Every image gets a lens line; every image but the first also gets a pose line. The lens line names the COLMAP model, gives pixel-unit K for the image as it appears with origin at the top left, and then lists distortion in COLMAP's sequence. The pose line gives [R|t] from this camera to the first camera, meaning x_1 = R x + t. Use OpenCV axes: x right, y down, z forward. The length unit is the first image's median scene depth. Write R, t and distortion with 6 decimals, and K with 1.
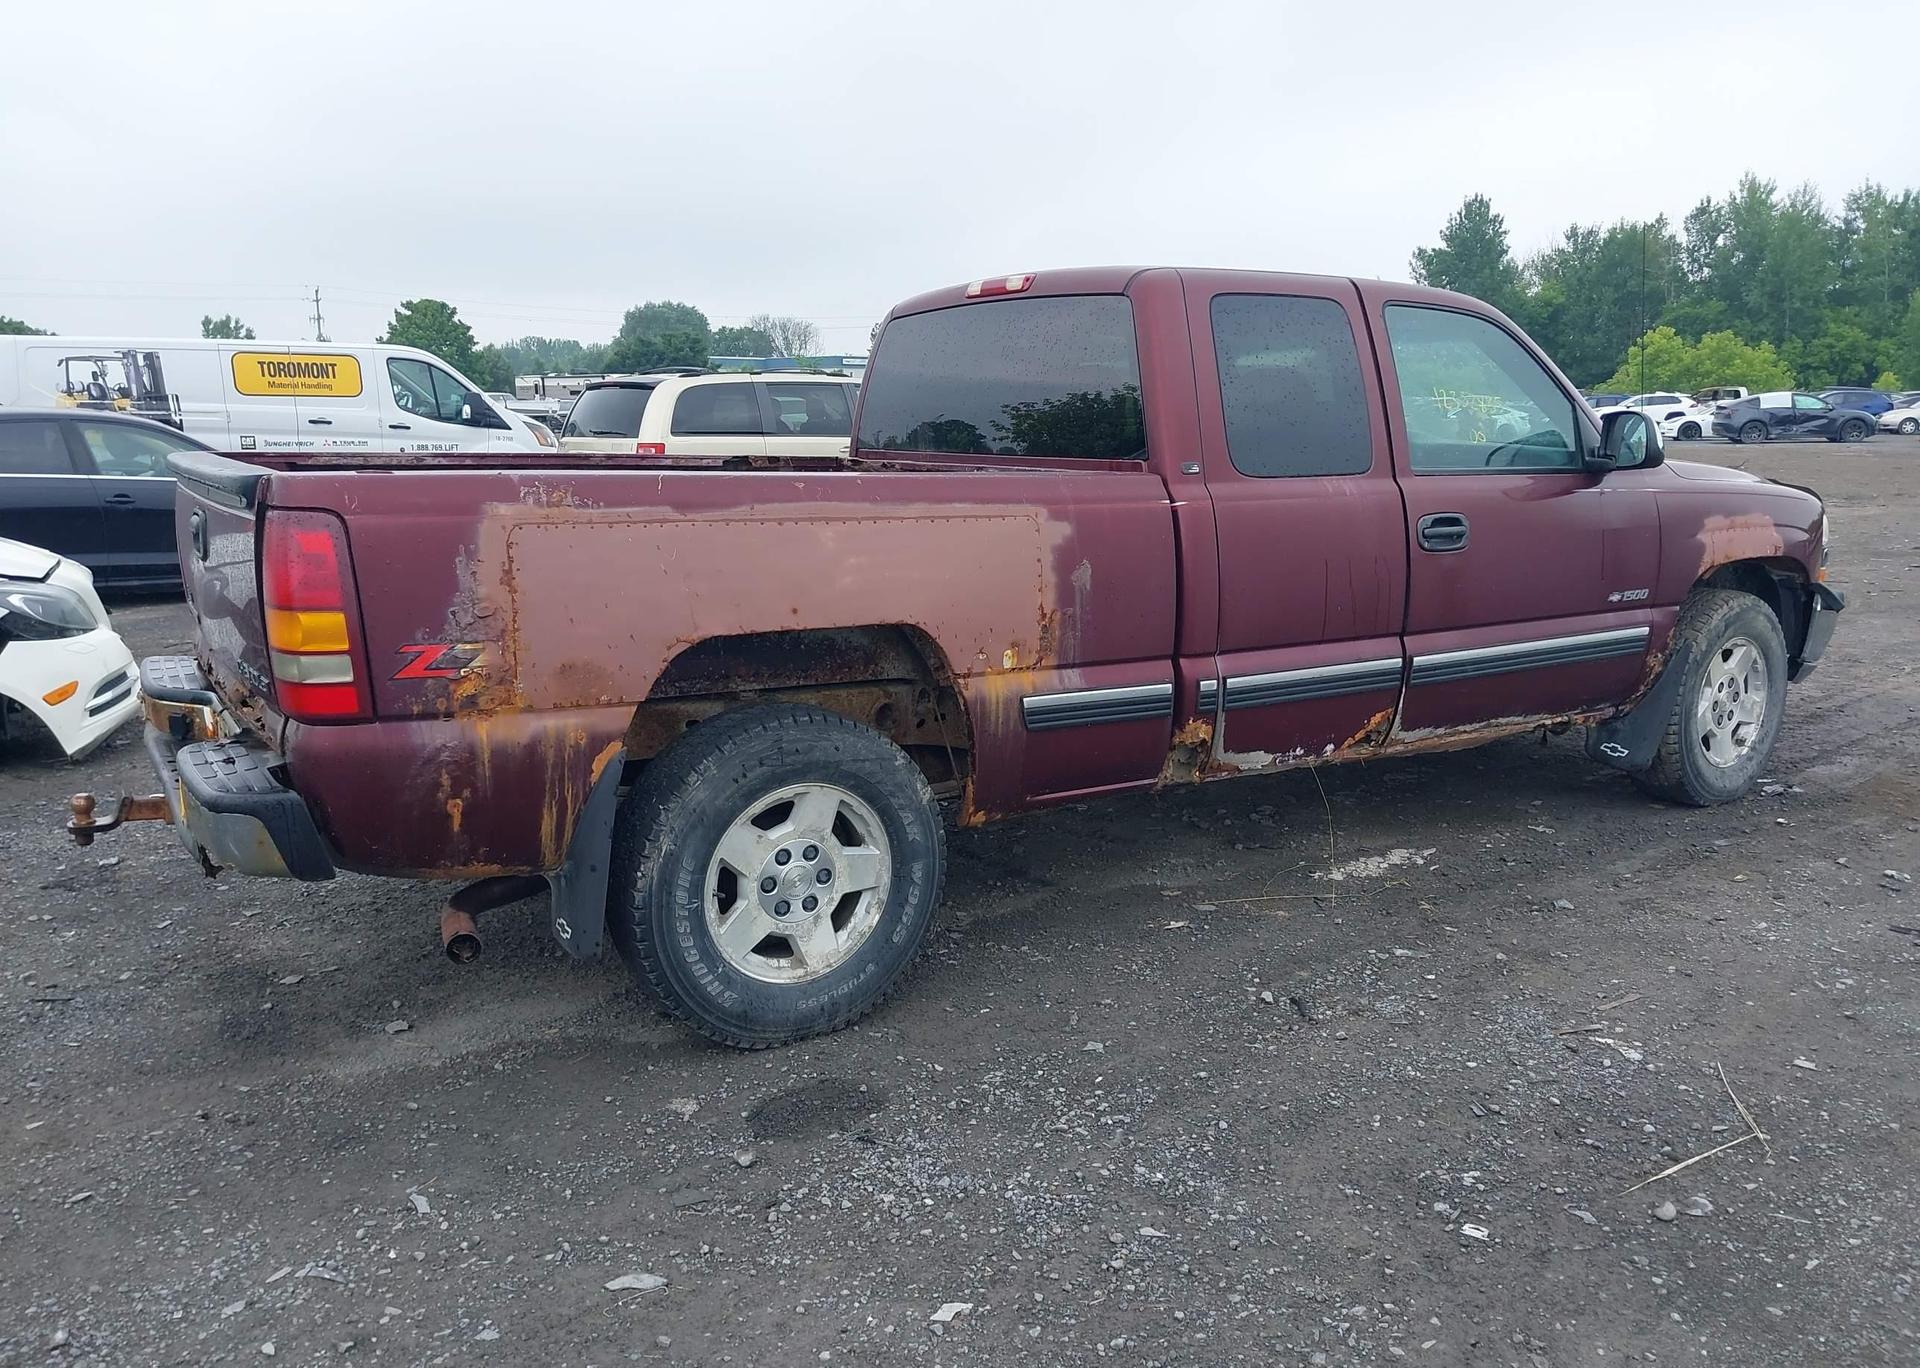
lens RADIAL K [[1505.8, 0, 964.3], [0, 1505.8, 684.8], [0, 0, 1]] dist [0.064361, -0.087622]
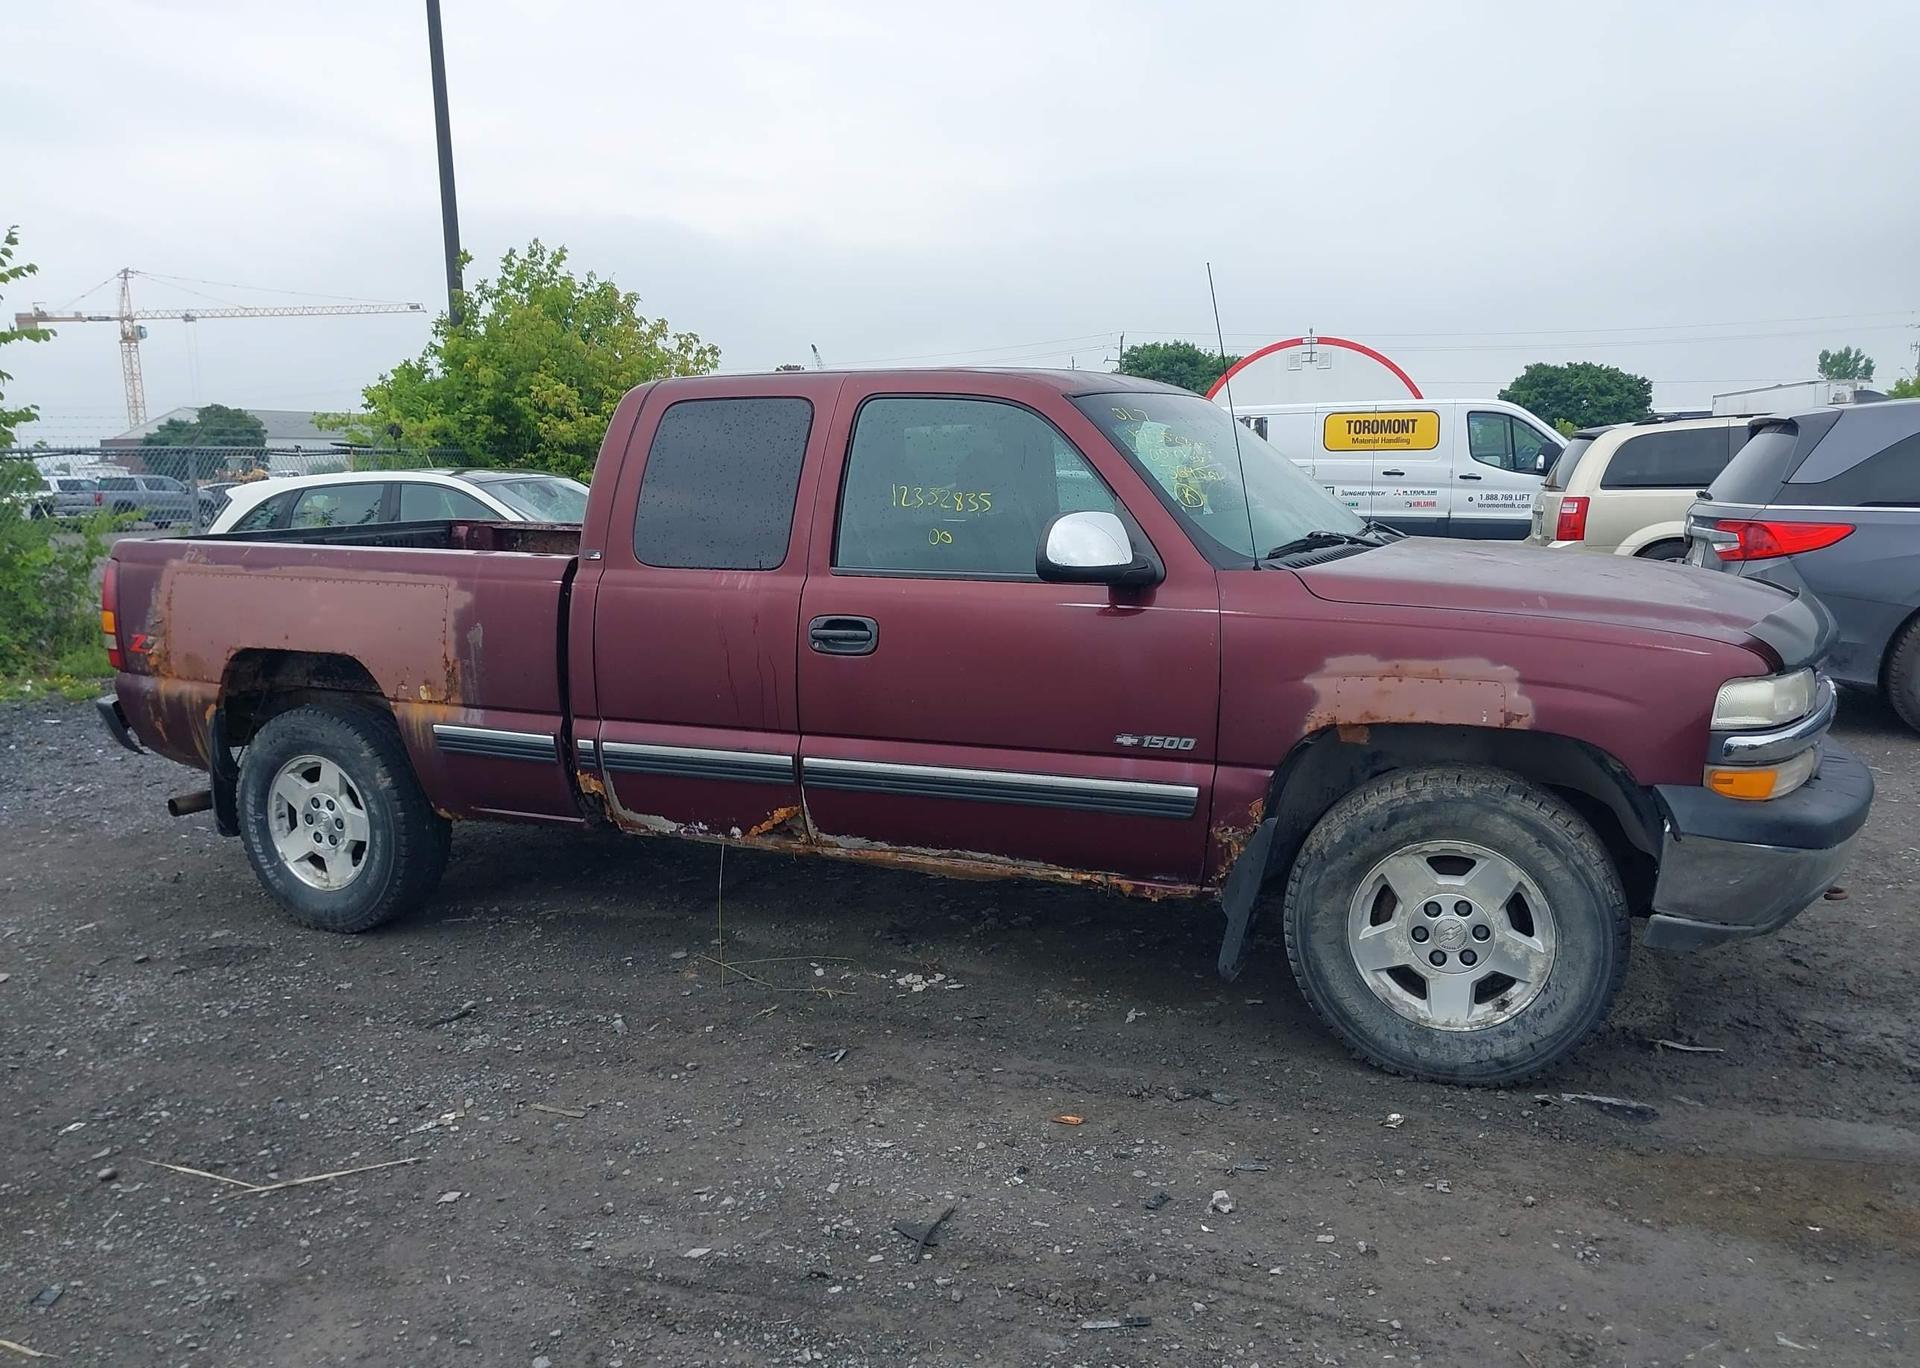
lens RADIAL K [[1505.8, 0, 964.3], [0, 1505.8, 684.8], [0, 0, 1]] dist [0.064361, -0.087622]
pose [[0.544146, 0.115803, -0.830960, 1.015138], [-0.133330, 0.989778, 0.050626, -0.112747], [0.828329, 0.083244, 0.554023, 0.476365]]
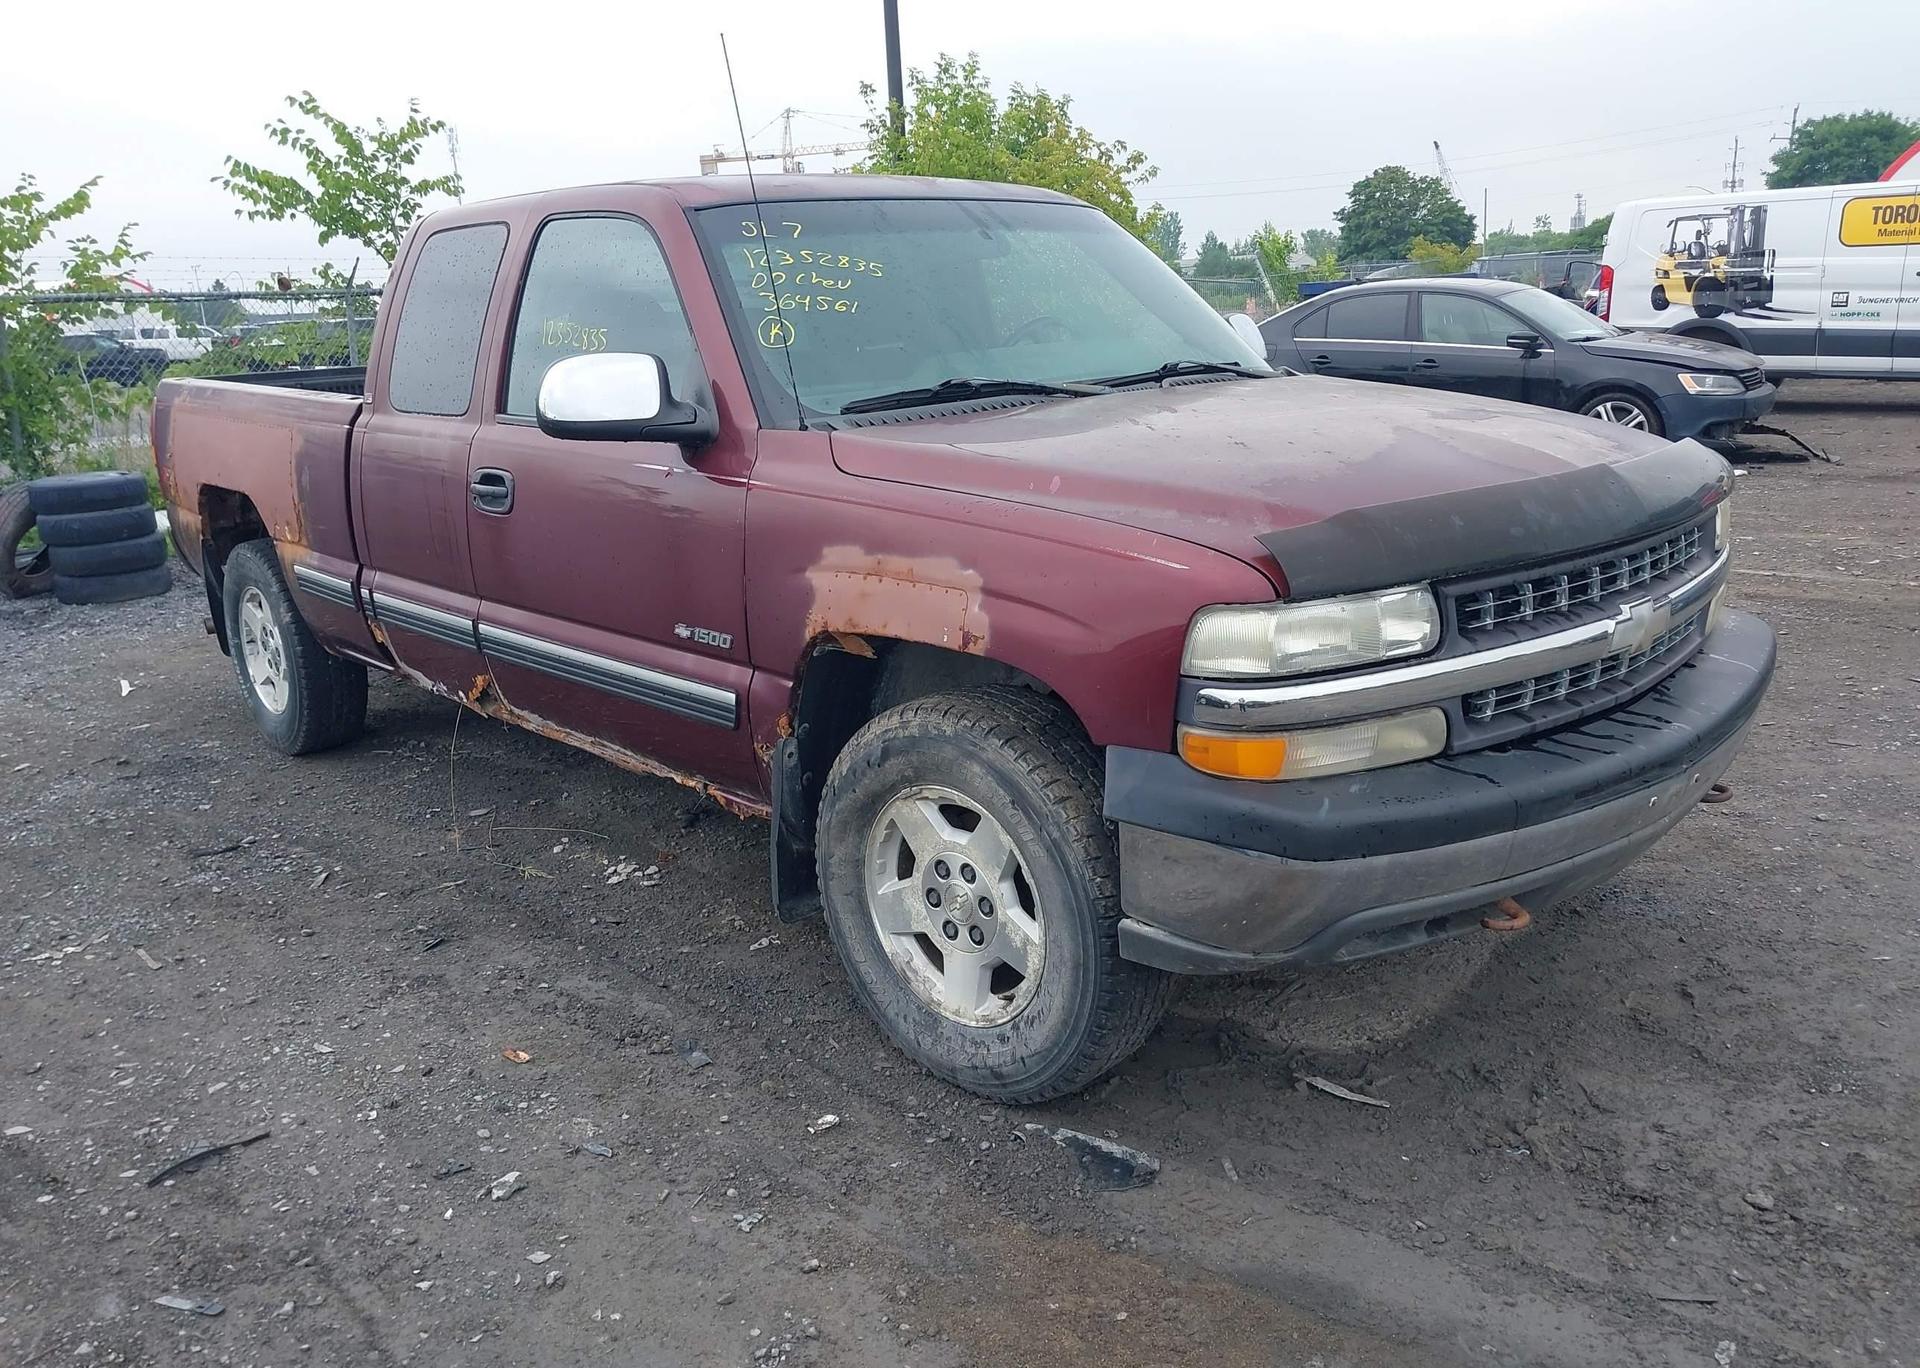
lens RADIAL K [[1505.8, 0, 964.3], [0, 1505.8, 684.8], [0, 0, 1]] dist [0.064361, -0.087622]
pose [[0.180785, 0.240921, -0.953558, 1.076427], [-0.135169, 0.966420, 0.218544, -0.194533], [0.974190, 0.089382, 0.207279, 0.963422]]
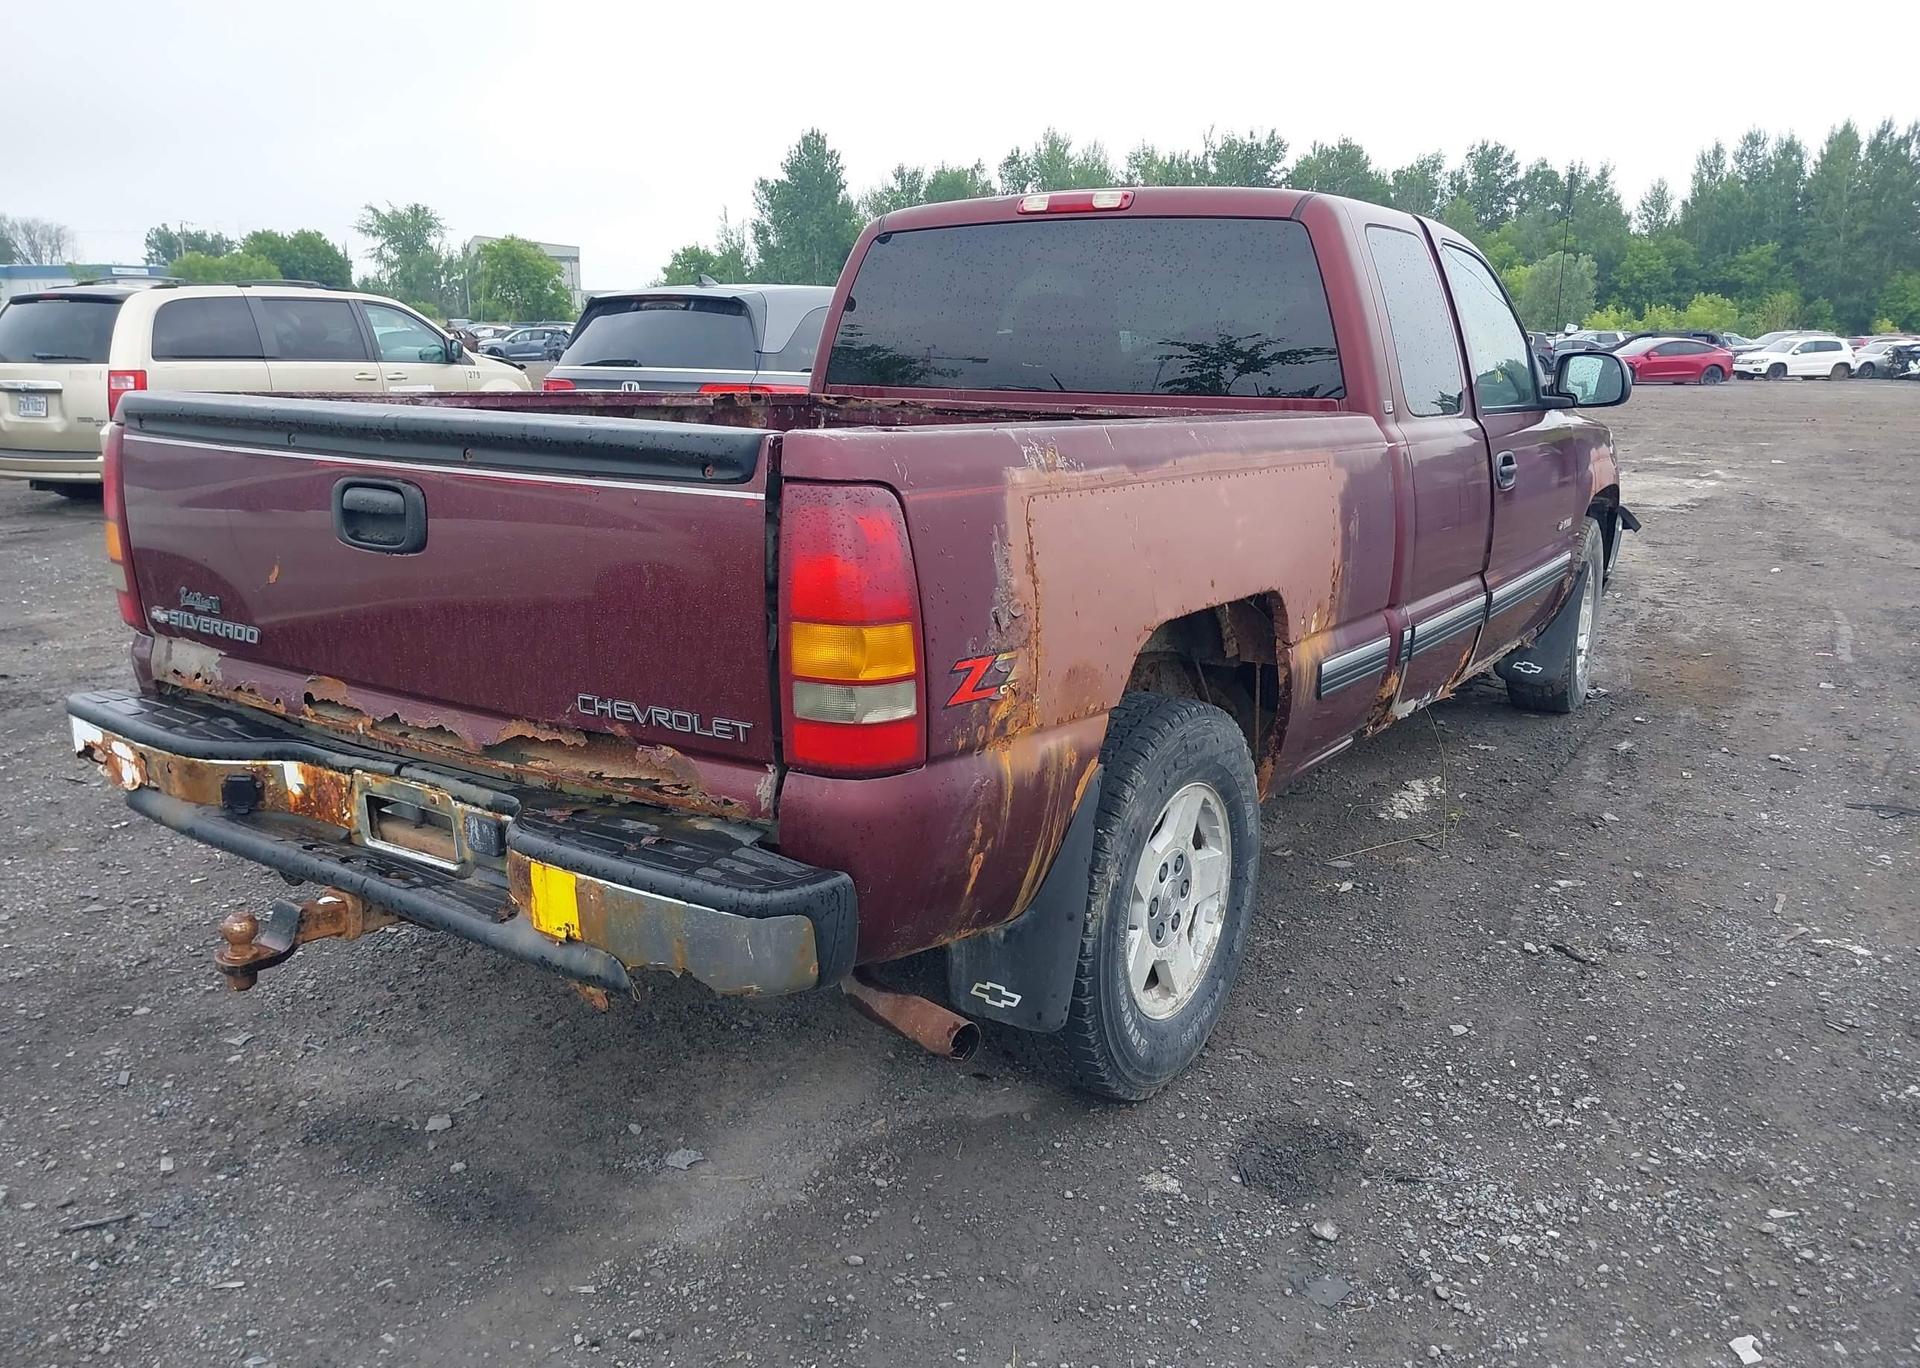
lens RADIAL K [[1516.7, 0, 965.8], [0, 1516.7, 673.9], [0, 0, 1]] dist [0.070193, -0.131227]
pose [[0.908787, -0.076661, 0.410158, -0.393979], [0.061014, 0.996827, 0.051125, -0.033850], [-0.412776, -0.021436, 0.910580, 0.181885]]
